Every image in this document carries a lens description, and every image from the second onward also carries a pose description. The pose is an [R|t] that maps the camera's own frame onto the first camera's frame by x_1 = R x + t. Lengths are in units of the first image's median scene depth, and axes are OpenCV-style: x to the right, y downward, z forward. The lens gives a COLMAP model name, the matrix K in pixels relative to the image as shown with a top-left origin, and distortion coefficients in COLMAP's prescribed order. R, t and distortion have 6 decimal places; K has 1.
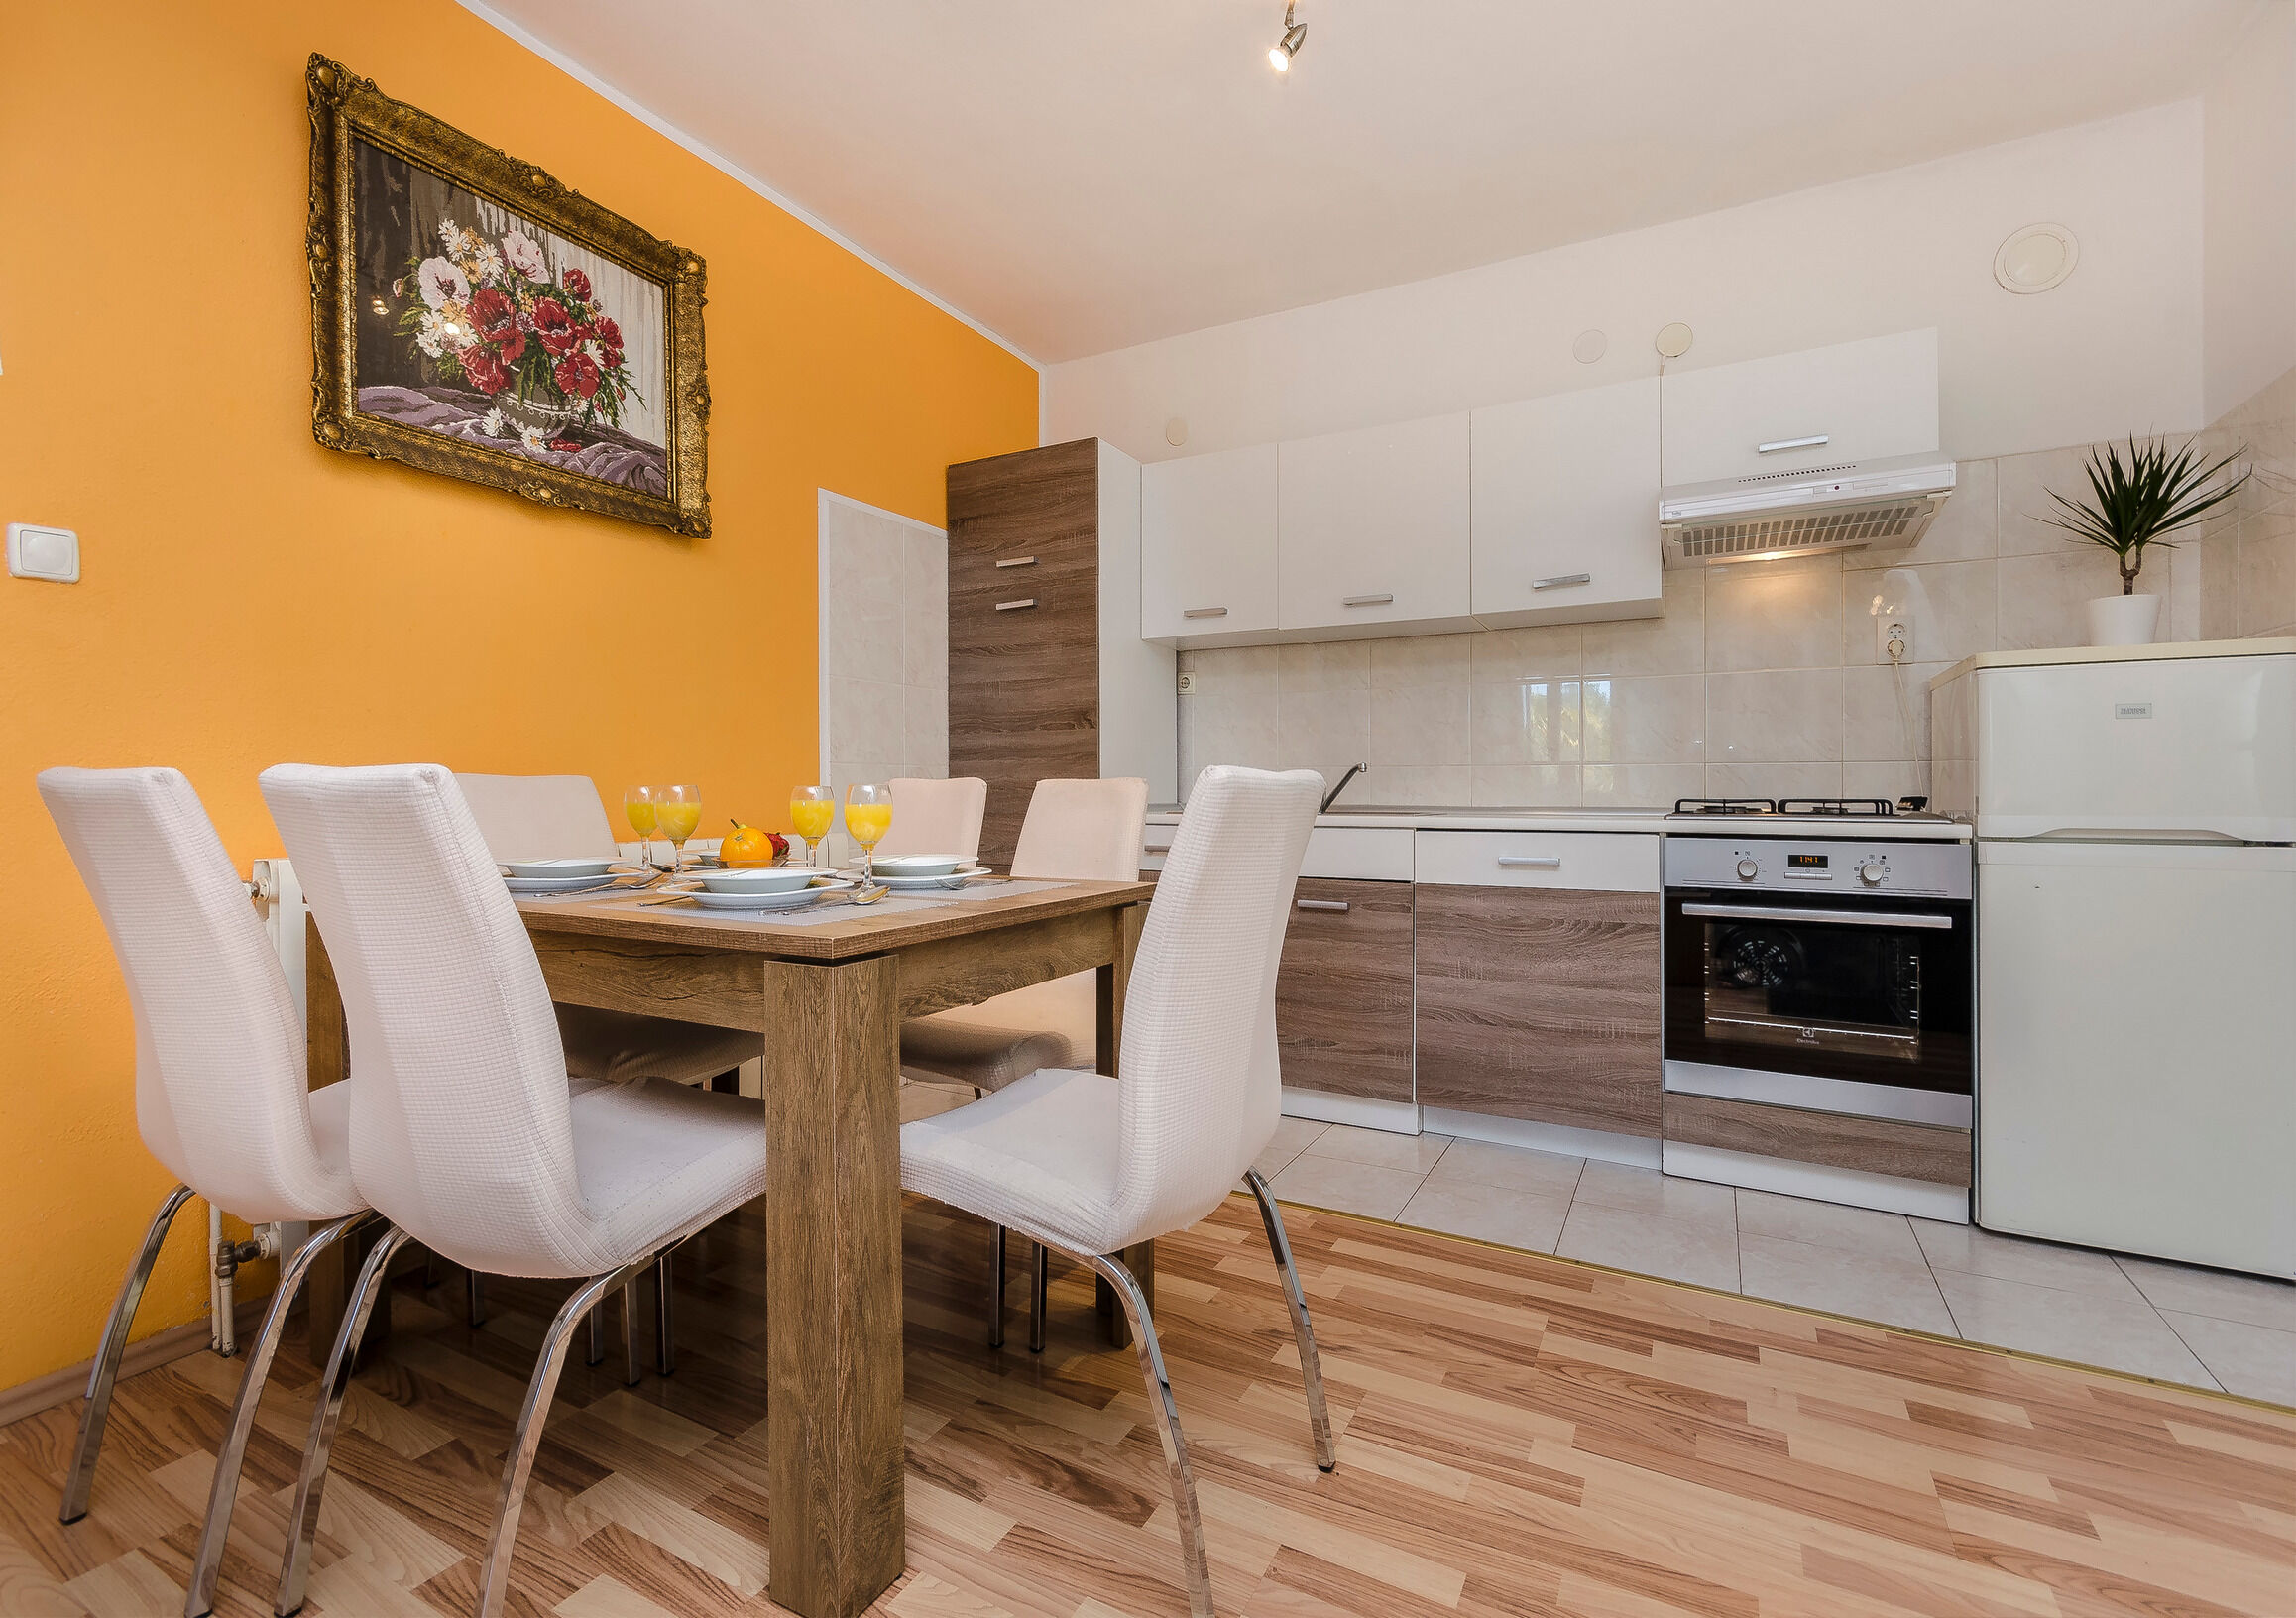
lens RADIAL K [[1053.0, 0, 913.5], [0, 1053.0, 807.3], [0, 0, 1]] dist [0.007561, -0.000589]
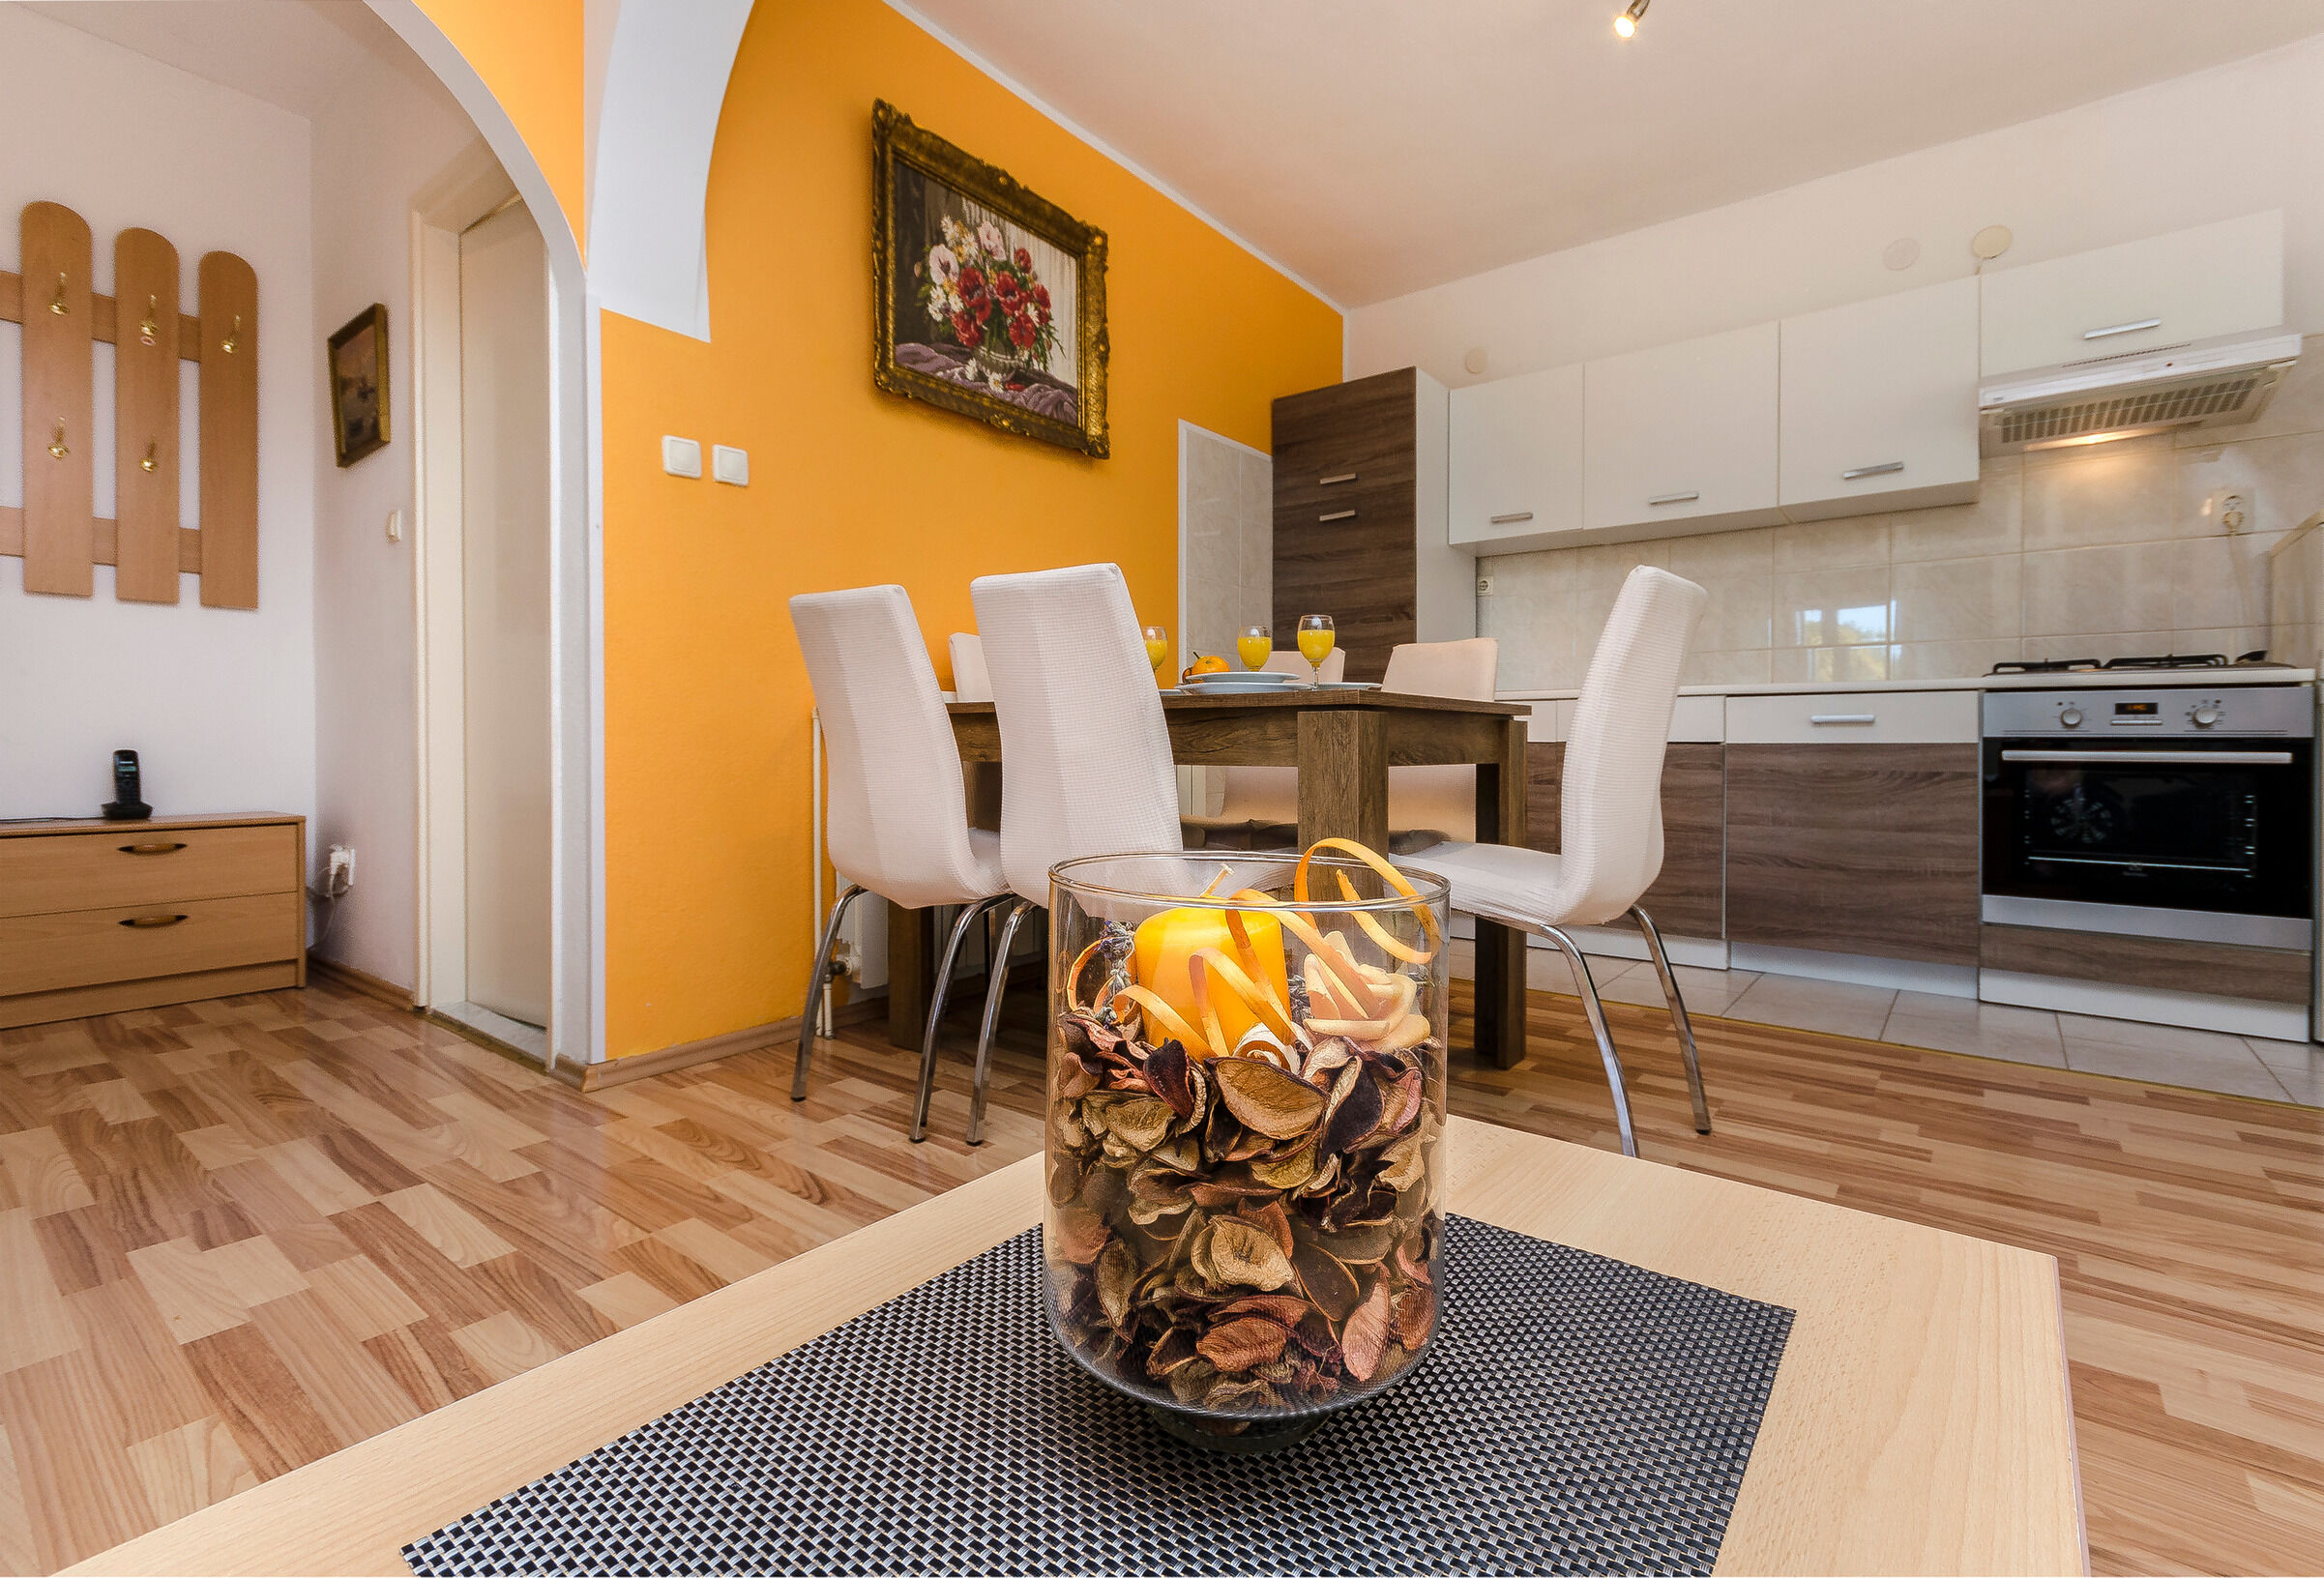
lens RADIAL K [[954.1, 0, 1039.0], [0, 954.1, 736.1], [0, 0, 1]] dist [0.014610, -0.001675]
pose [[0.990261, 0.001689, -0.139215, -0.127331], [-0.001073, 0.999989, 0.004502, 0.071152], [0.139222, -0.004309, 0.990252, -0.138423]]
